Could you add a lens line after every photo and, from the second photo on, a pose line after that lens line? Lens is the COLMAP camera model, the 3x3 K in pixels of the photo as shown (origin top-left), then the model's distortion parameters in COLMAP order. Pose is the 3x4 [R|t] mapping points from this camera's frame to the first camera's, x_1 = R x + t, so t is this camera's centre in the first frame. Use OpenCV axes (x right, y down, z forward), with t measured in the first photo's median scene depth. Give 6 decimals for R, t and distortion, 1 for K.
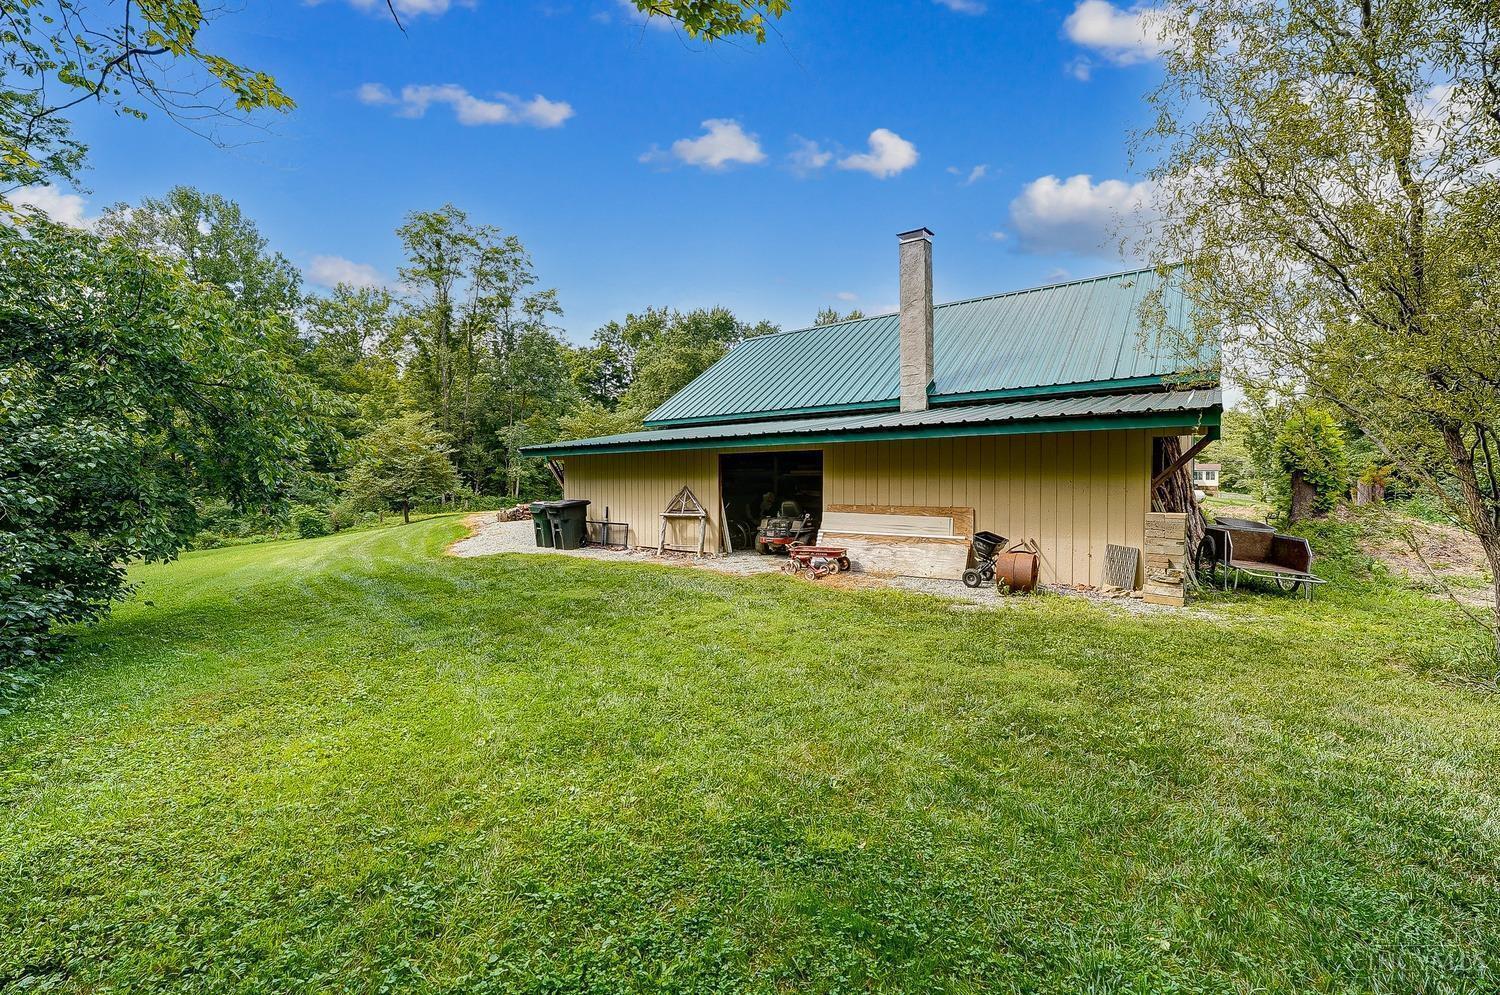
lens RADIAL K [[608.8, 0, 752.3], [0, 608.8, 478.3], [0, 0, 1]] dist [-0.027537, -0.000073]
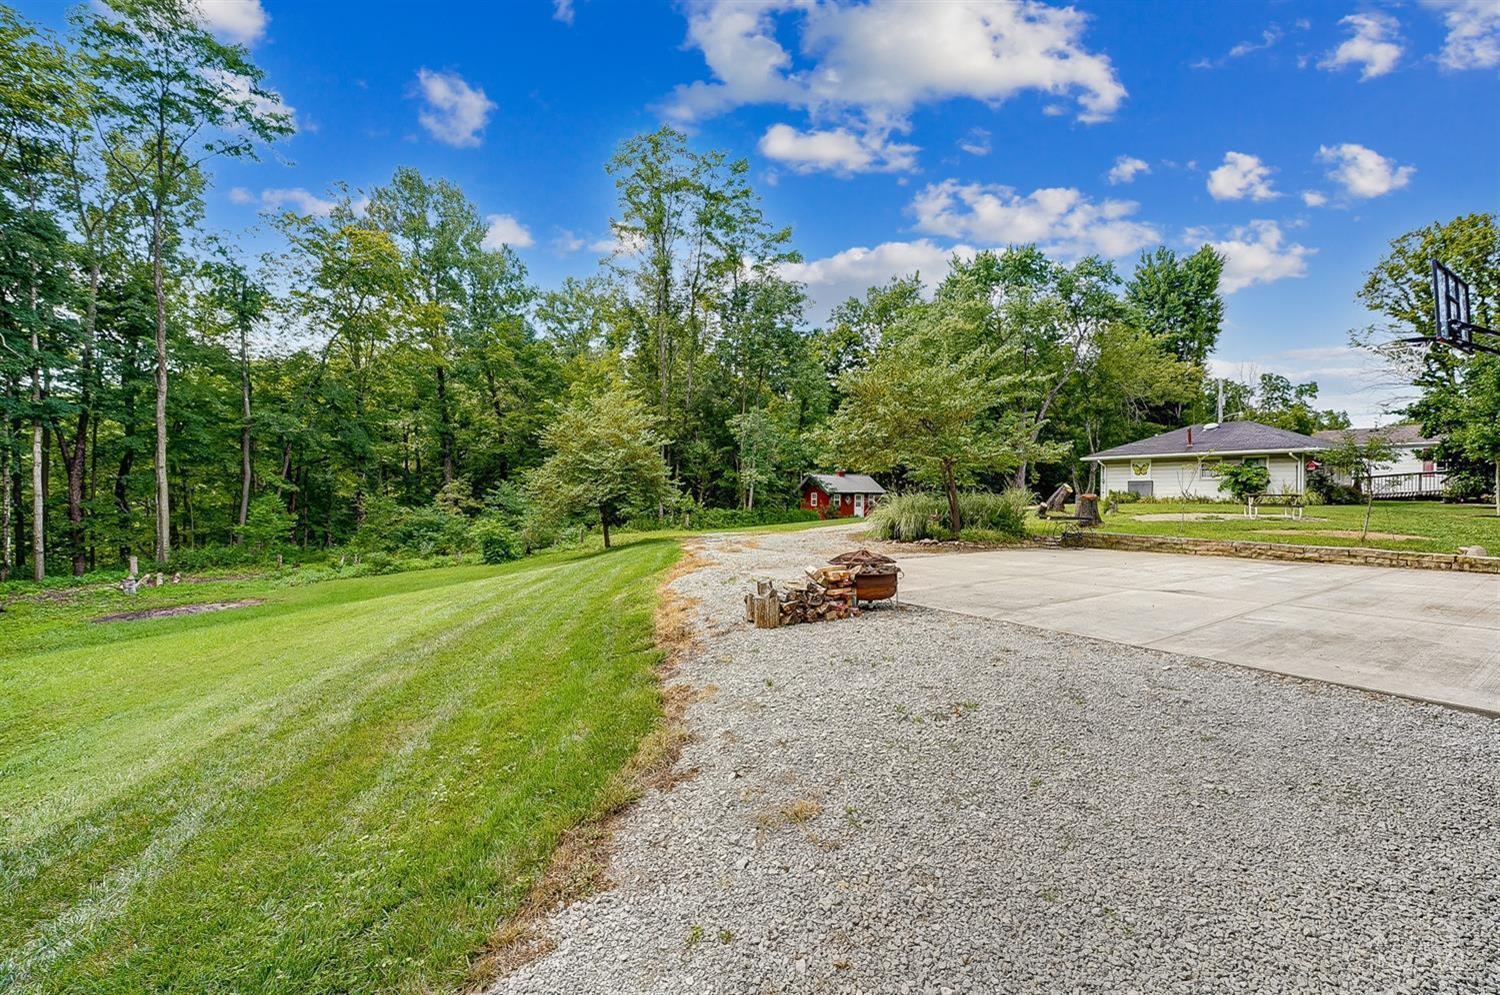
lens RADIAL K [[608.8, 0, 752.3], [0, 608.8, 478.3], [0, 0, 1]] dist [-0.027537, -0.000073]
pose [[0.940204, -0.000455, -0.340611, -0.132809], [-0.003828, 0.999922, -0.011903, 0.000778], [0.340590, 0.012495, 0.940129, 0.300299]]
